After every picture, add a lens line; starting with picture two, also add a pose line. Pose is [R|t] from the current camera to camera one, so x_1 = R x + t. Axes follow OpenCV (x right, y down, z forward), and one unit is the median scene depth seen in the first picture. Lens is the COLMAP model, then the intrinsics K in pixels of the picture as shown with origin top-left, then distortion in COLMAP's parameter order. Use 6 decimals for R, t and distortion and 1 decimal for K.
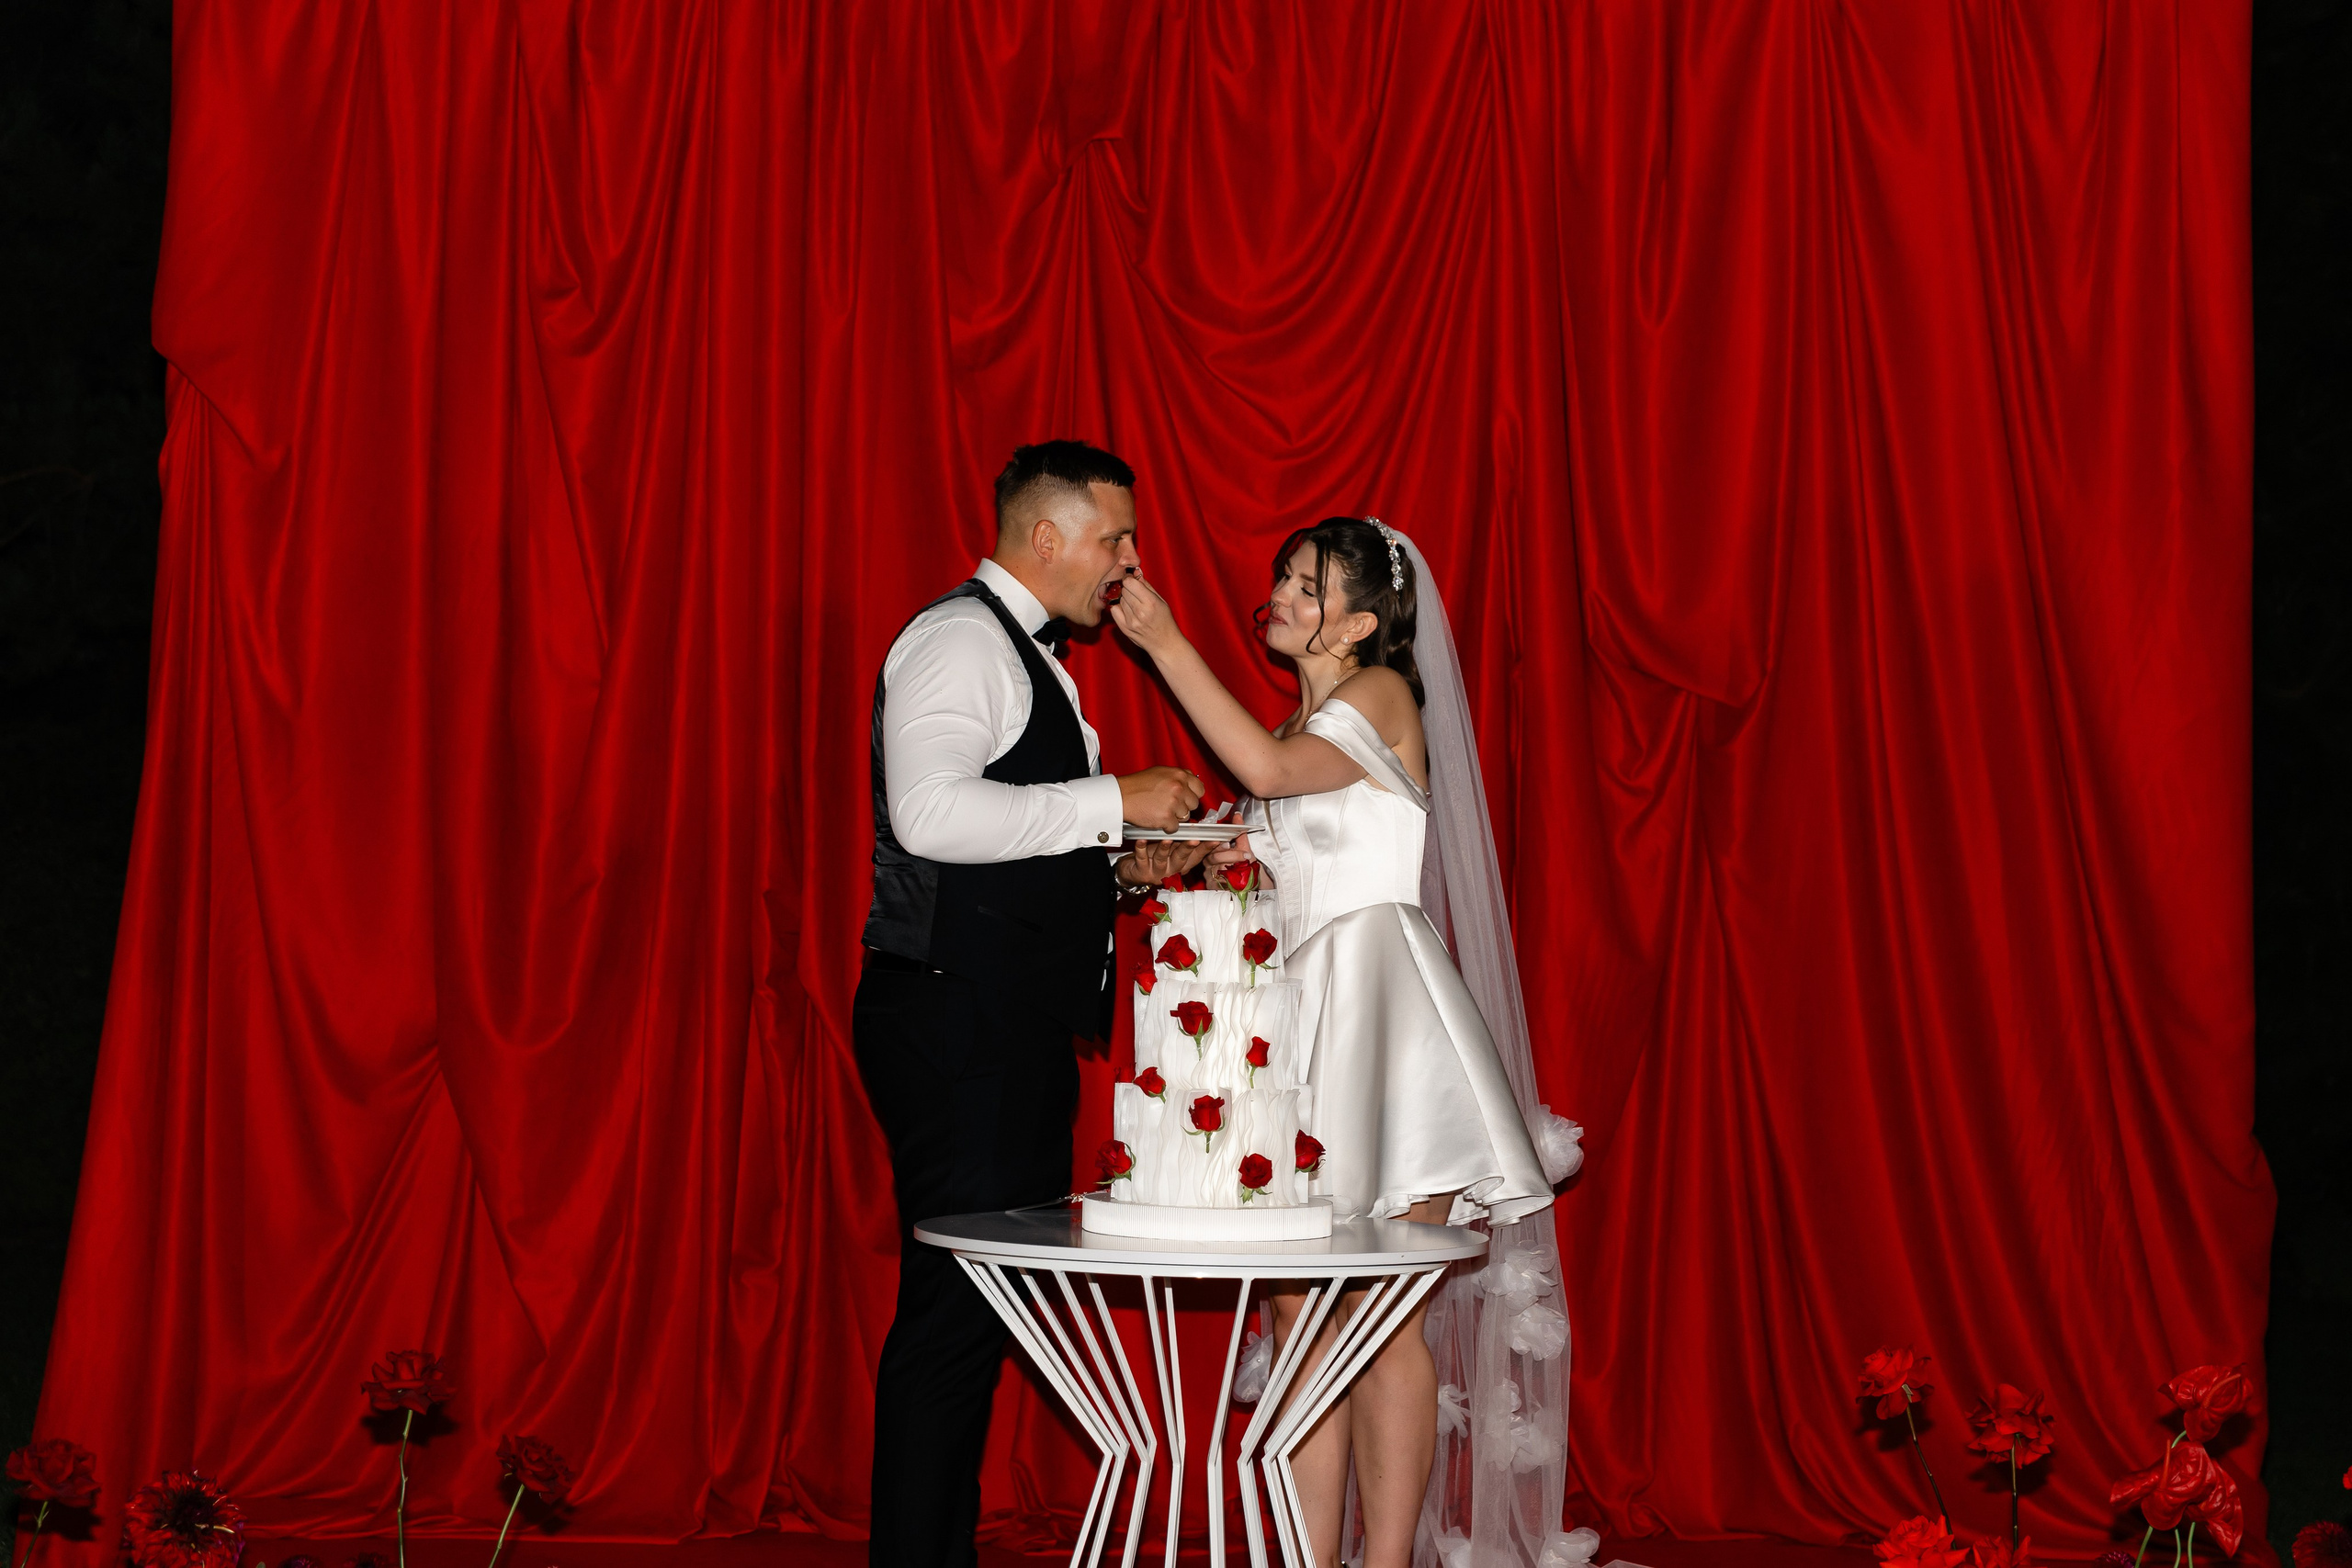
lens RADIAL K [[4441.3, 0, 1182.8], [0, 4441.3, 877.8], [0, 0, 1]] dist [-0.003150, 0.000000]
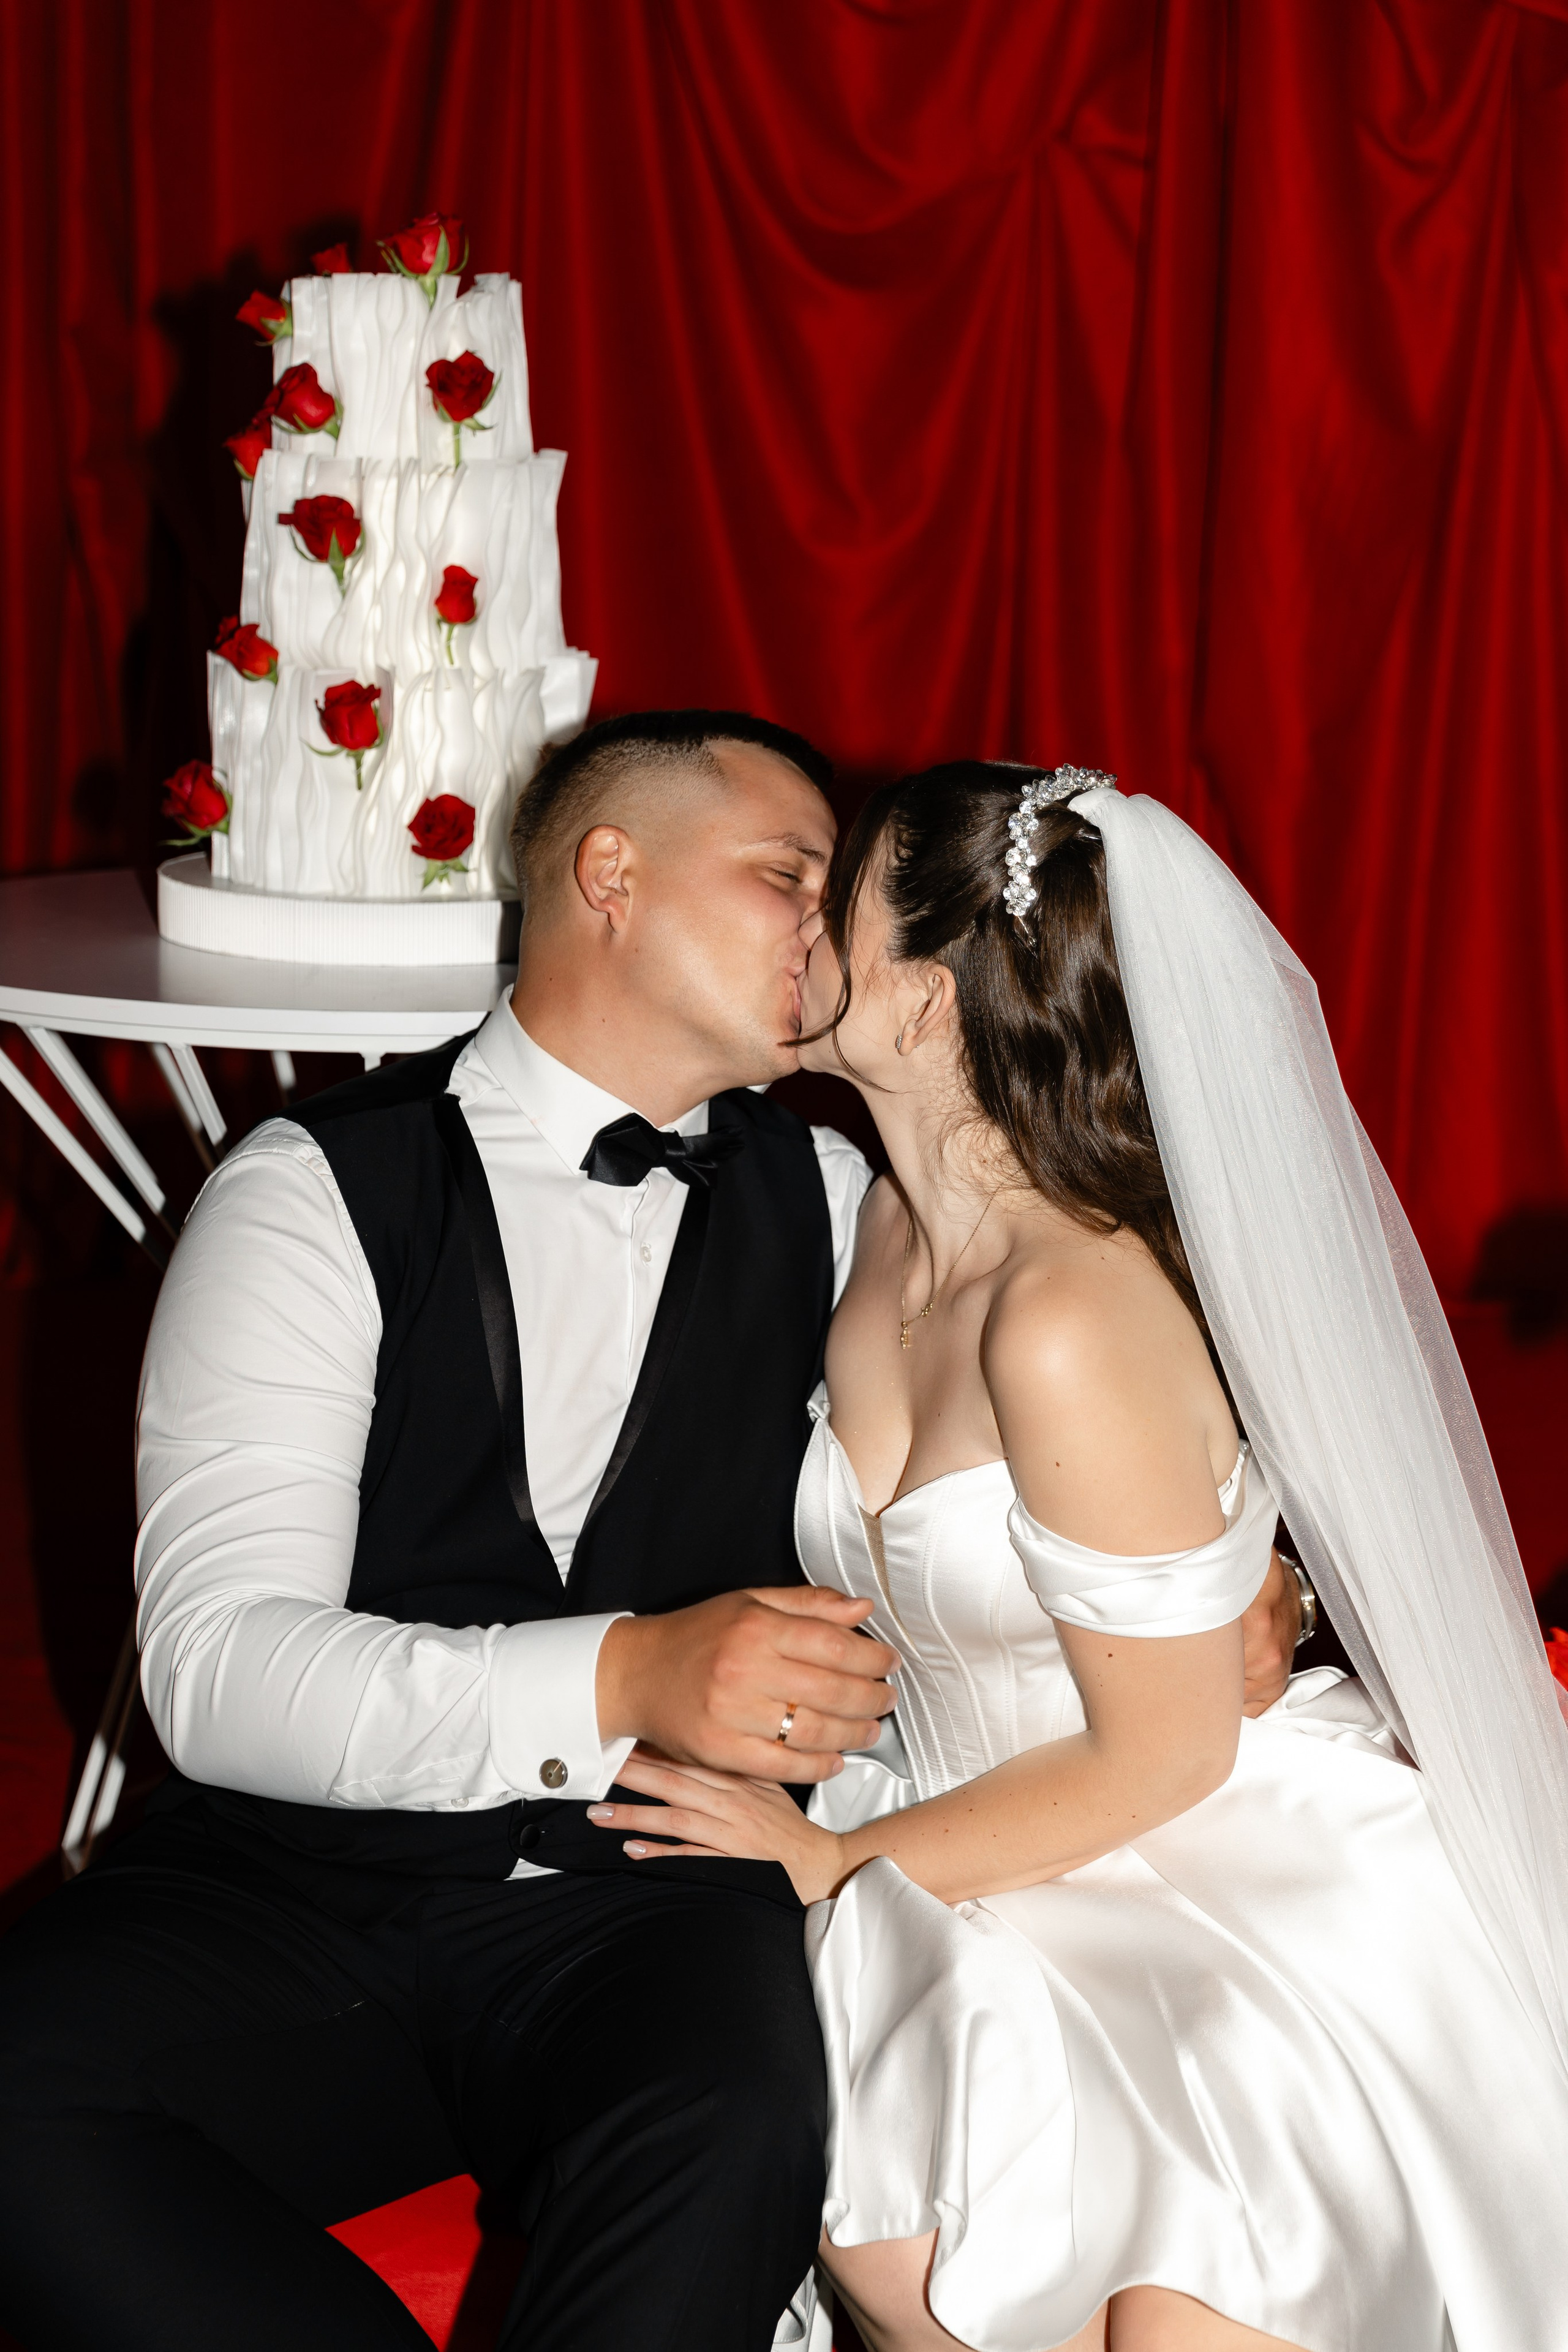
lens RADIAL K [[3922.6, 0, 791.2], [0, 3922.6, 1175.4], [0, 0, 1]] dist [0.028949, 0.000000]
pose [[0.993017, 0.021557, -0.115987, 0.110154], [0.001799, 0.980282, 0.197597, 0.015237], [0.117959, -0.196425, 0.973398, 0.547202]]
